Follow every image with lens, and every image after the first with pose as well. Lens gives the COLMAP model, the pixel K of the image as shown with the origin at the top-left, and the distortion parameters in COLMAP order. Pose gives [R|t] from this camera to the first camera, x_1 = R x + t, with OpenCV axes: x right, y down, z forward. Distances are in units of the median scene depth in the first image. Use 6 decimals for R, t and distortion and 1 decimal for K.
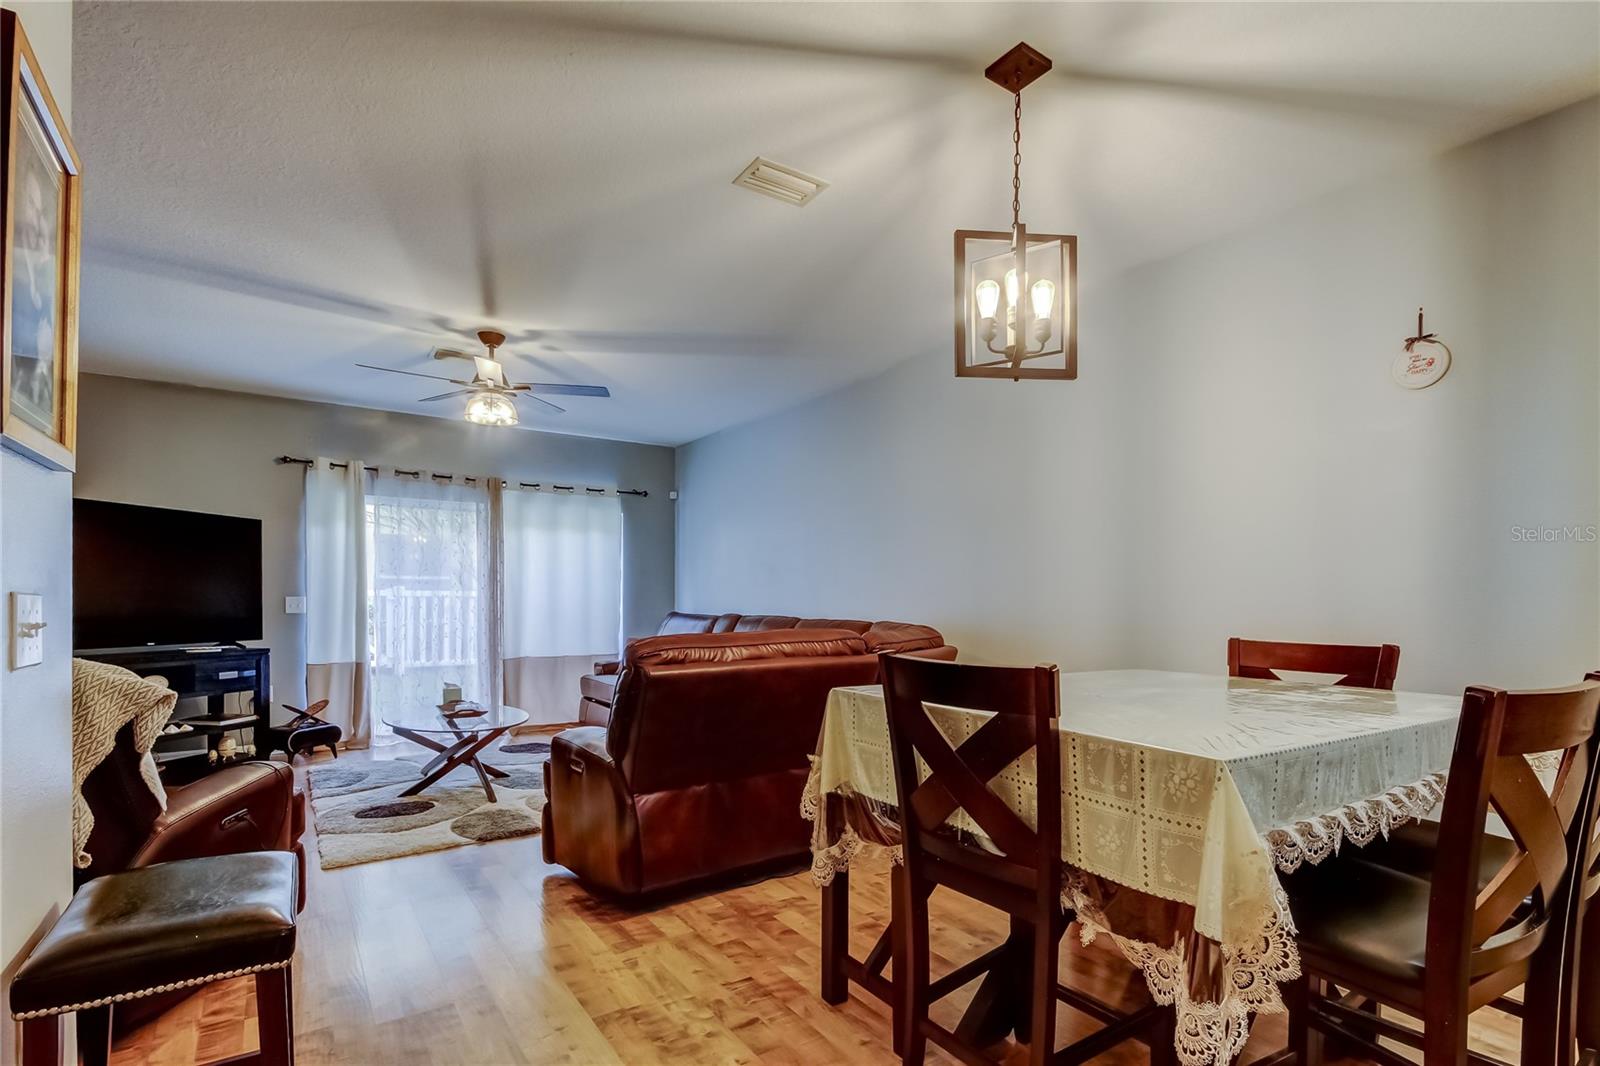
lens RADIAL K [[745.3, 0, 794.1], [0, 745.3, 592.0], [0, 0, 1]] dist [0.020489, -0.003859]
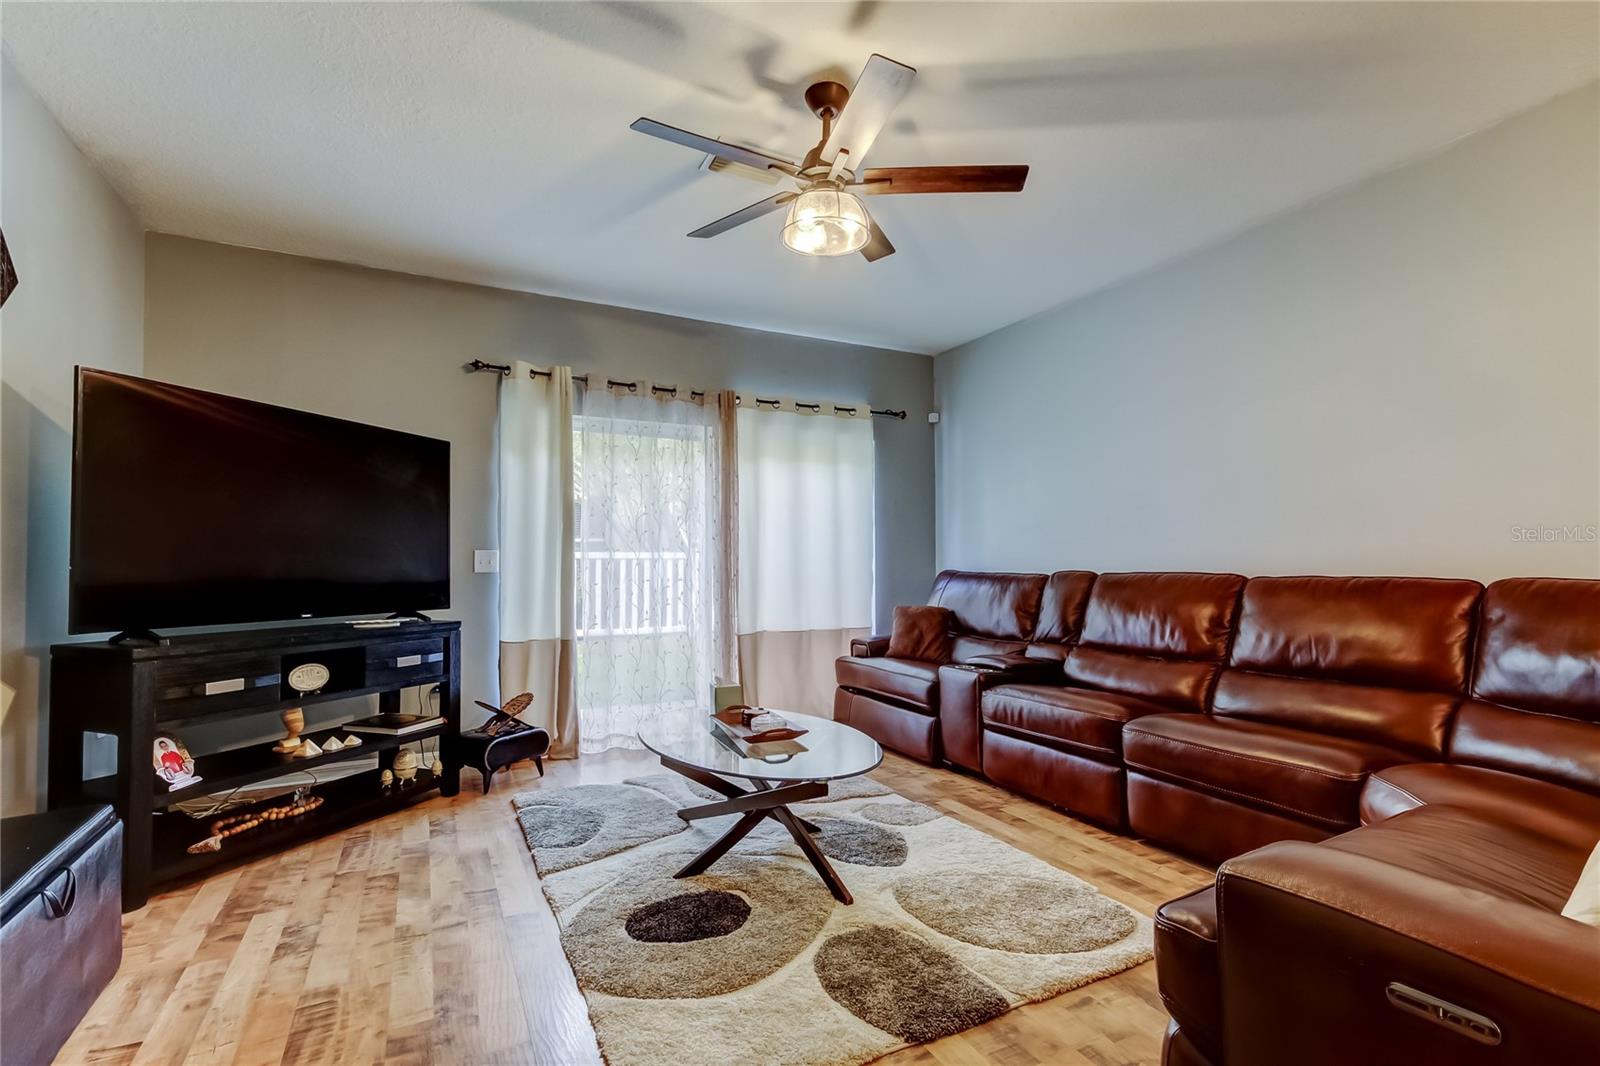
lens RADIAL K [[745.3, 0, 806.1], [0, 745.3, 535.7], [0, 0, 1]] dist [0.020489, -0.003859]
pose [[0.991259, -0.010030, -0.131545, -0.285293], [0.006138, 0.999532, -0.029955, 0.018259], [0.131784, 0.028886, 0.990857, 0.348083]]
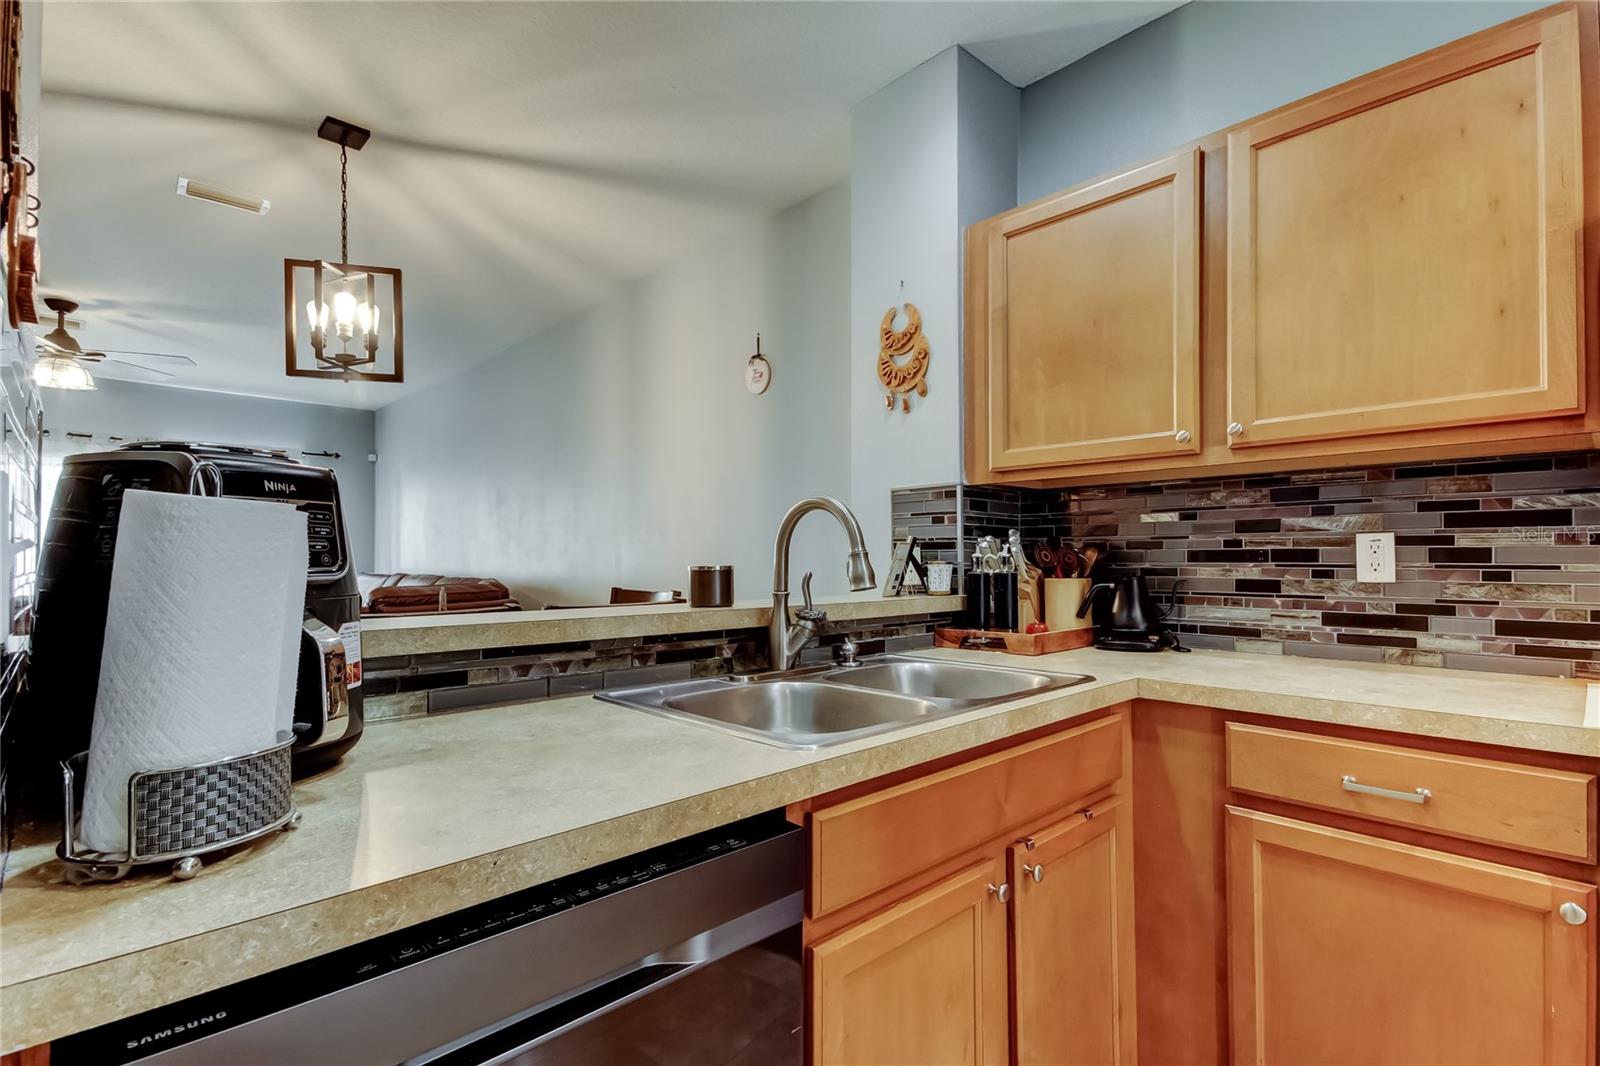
lens RADIAL K [[745.3, 0, 782.1], [0, 745.3, 562.2], [0, 0, 1]] dist [0.020489, -0.003859]
pose [[0.987864, -0.005674, 0.155219, 0.345440], [0.003594, 0.999900, 0.013678, 0.003610], [-0.155281, -0.012954, 0.987785, -0.155498]]
